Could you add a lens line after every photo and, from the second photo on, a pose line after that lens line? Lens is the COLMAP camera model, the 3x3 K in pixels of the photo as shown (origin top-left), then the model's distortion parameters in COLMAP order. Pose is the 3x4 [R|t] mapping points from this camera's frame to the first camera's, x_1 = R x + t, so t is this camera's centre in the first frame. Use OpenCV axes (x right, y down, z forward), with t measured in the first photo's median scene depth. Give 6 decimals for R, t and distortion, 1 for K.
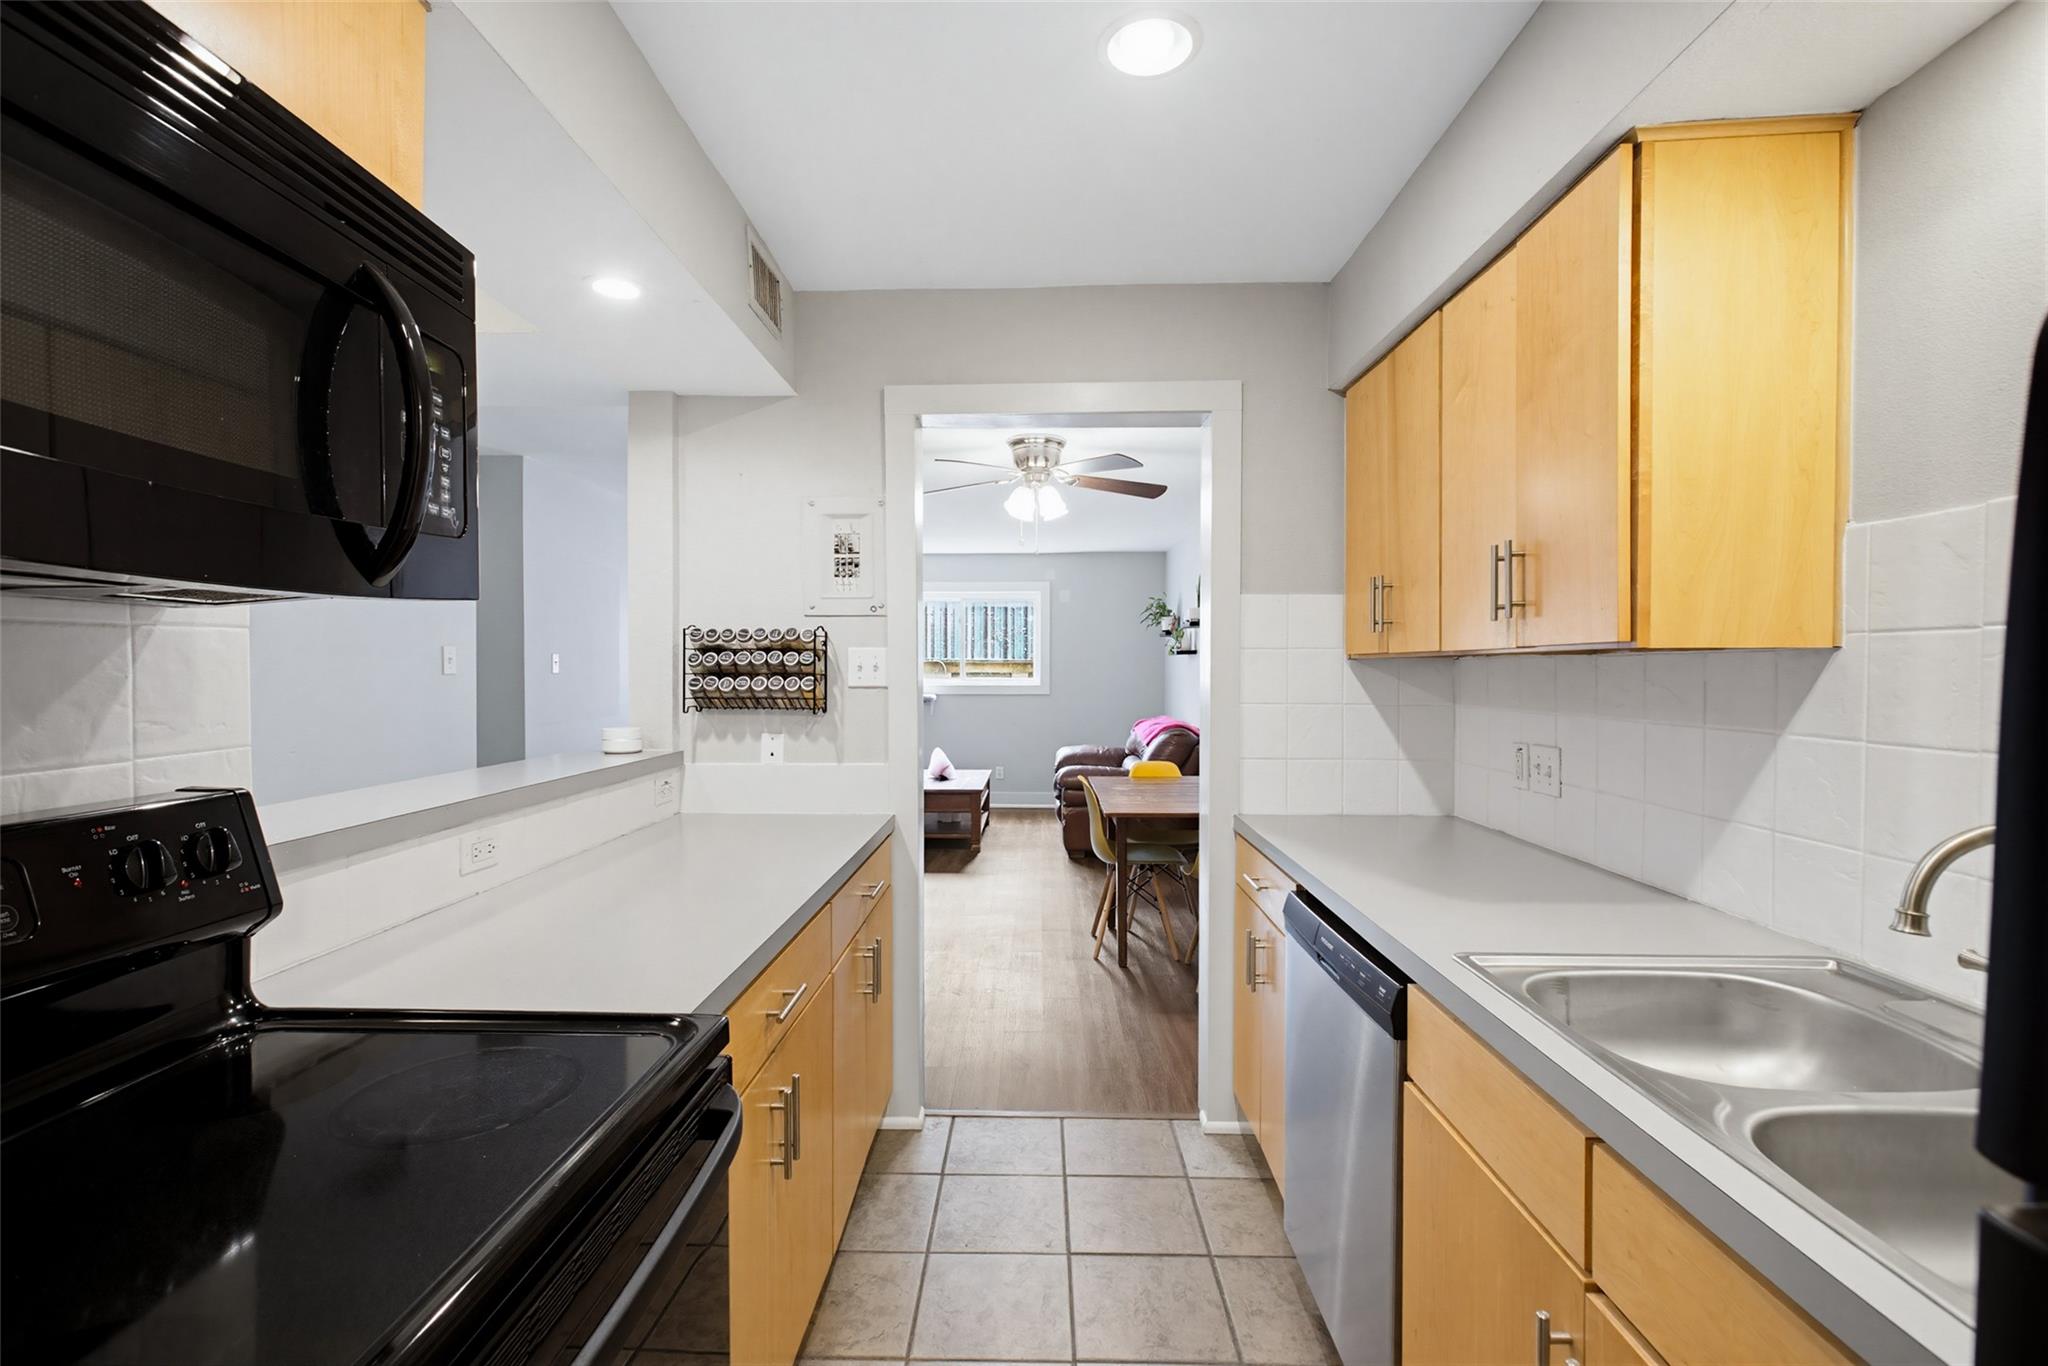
lens RADIAL K [[910.1, 0, 1024.0], [0, 910.1, 683.0], [0, 0, 1]] dist [0.002040, 0.000207]
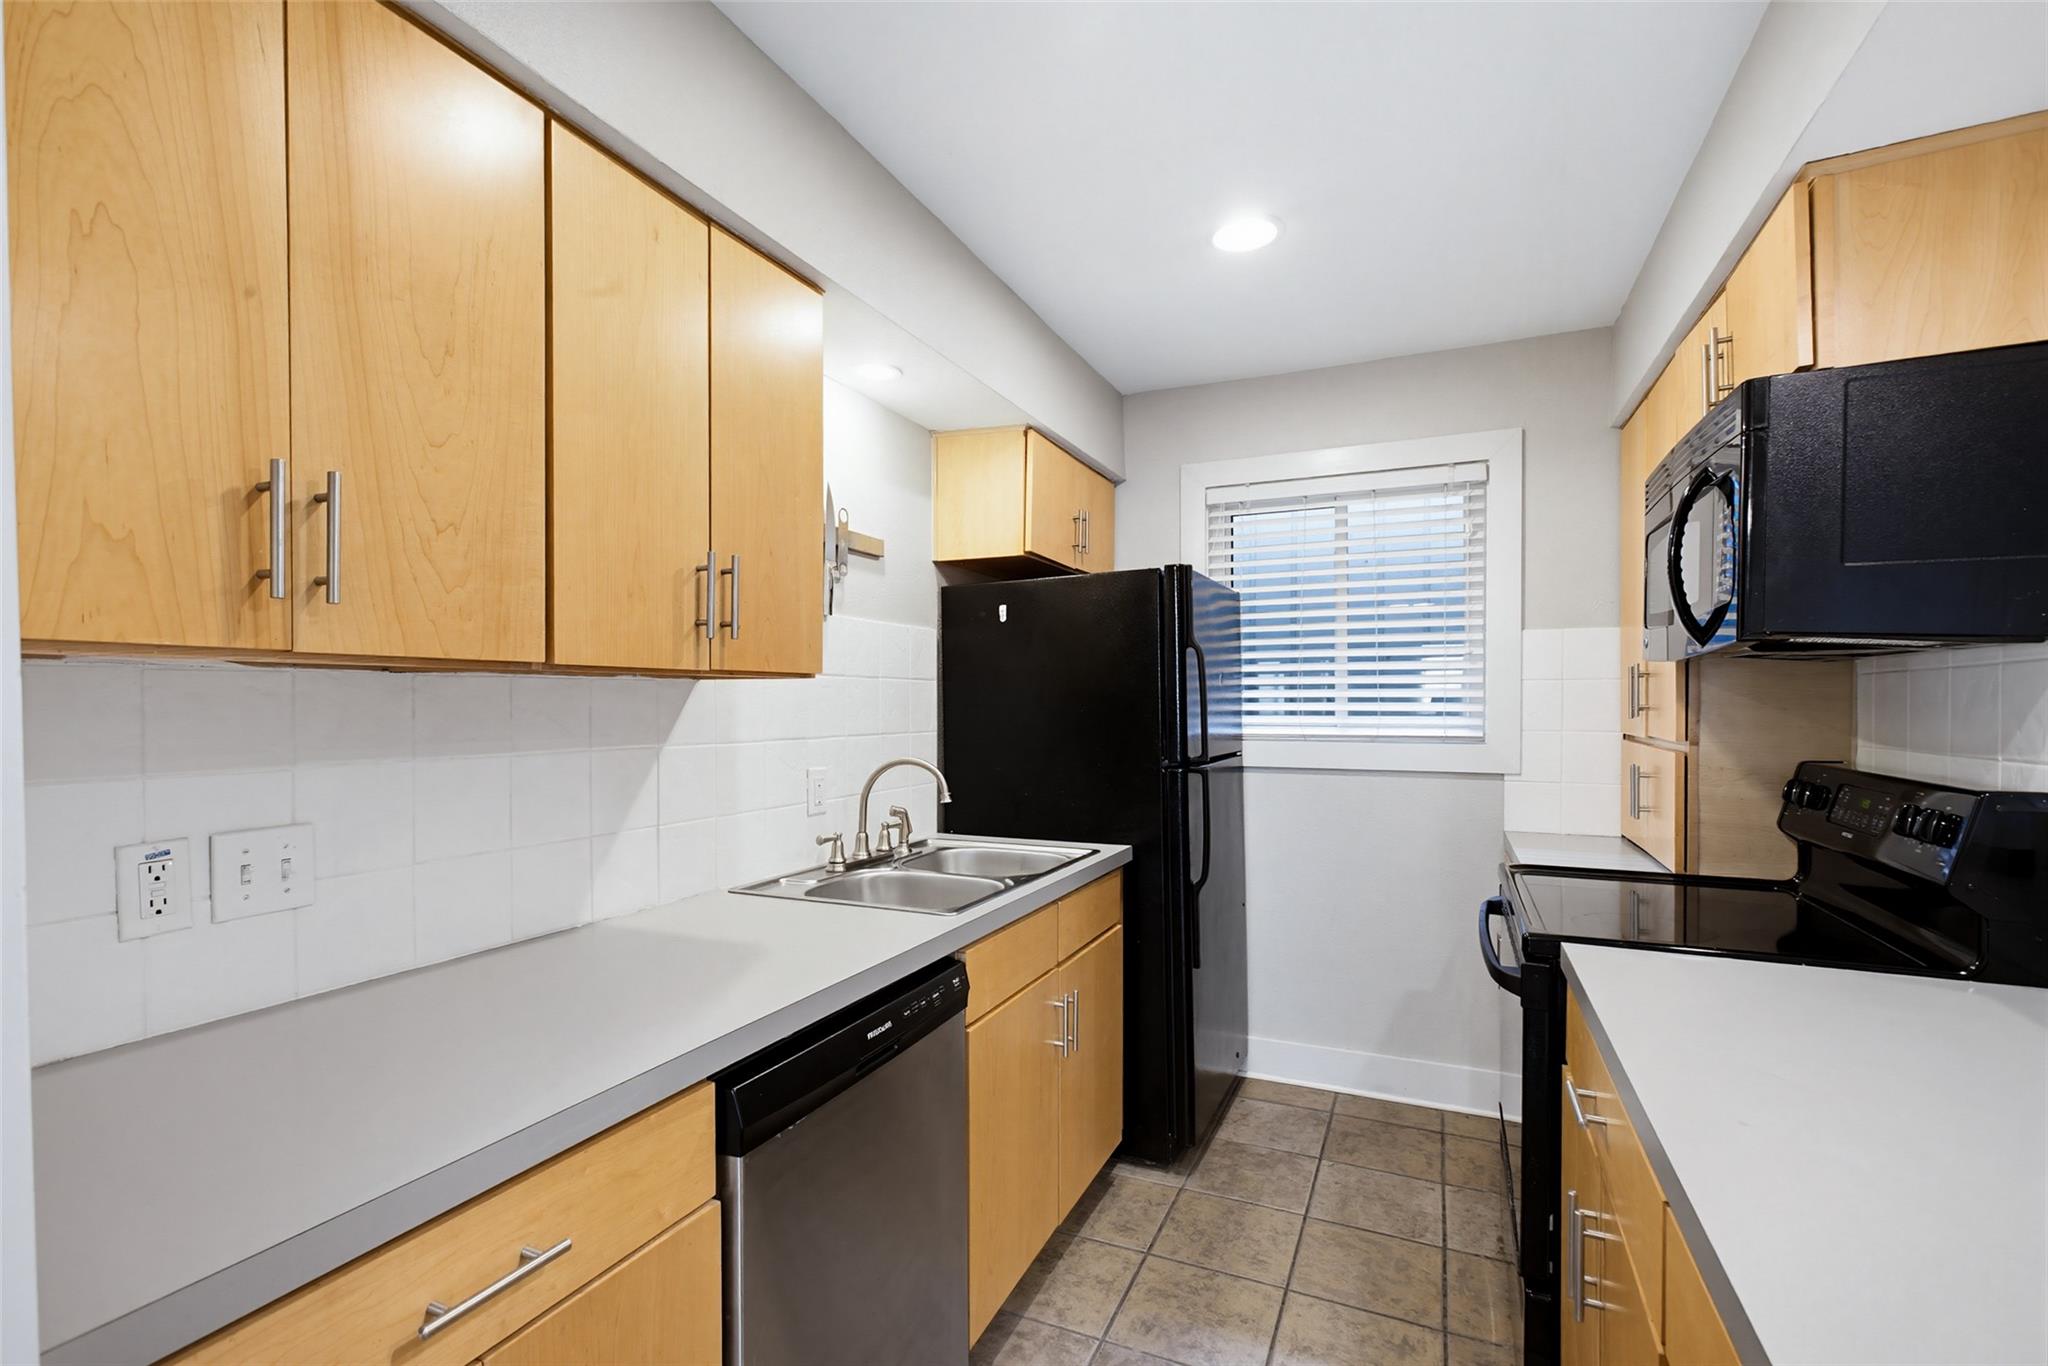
lens RADIAL K [[921.9, 0, 1020.8], [0, 921.9, 705.7], [0, 0, 1]] dist [0.002915, 0.000632]
pose [[-0.917551, -0.002408, 0.397610, -0.068561], [0.006247, 0.999771, 0.020469, -0.012612], [-0.397568, 0.021266, -0.917326, 1.067931]]
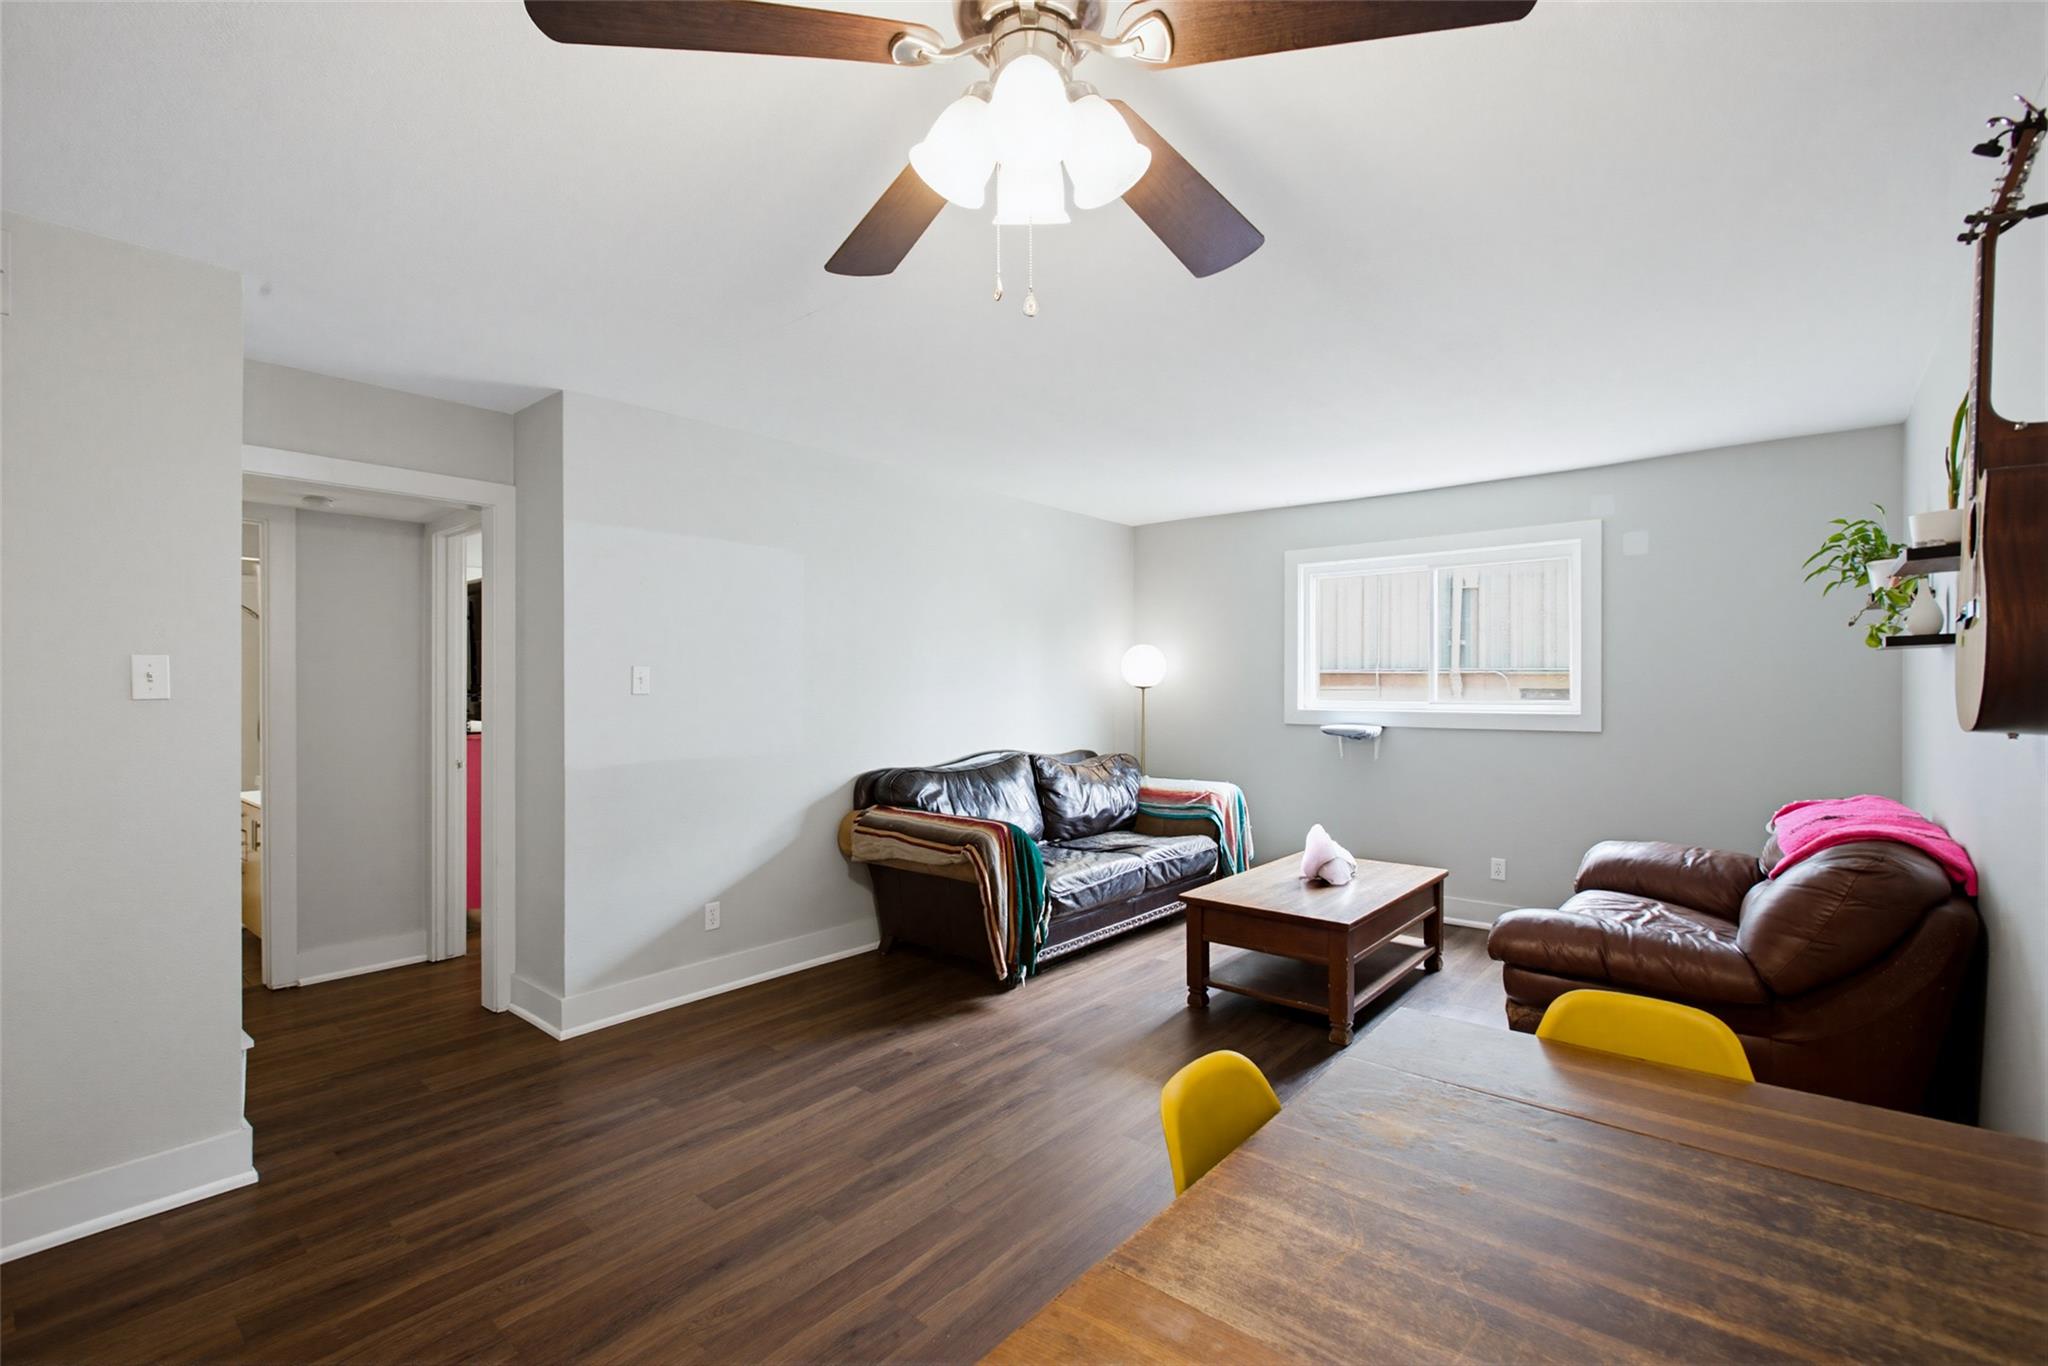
lens RADIAL K [[910.1, 0, 1024.0], [0, 910.1, 683.0], [0, 0, 1]] dist [0.002040, 0.000207]
pose [[0.775881, -0.003158, -0.630872, 0.327778], [-0.006557, 0.999893, -0.013069, -0.020811], [0.630846, 0.014277, 0.775777, 1.210415]]
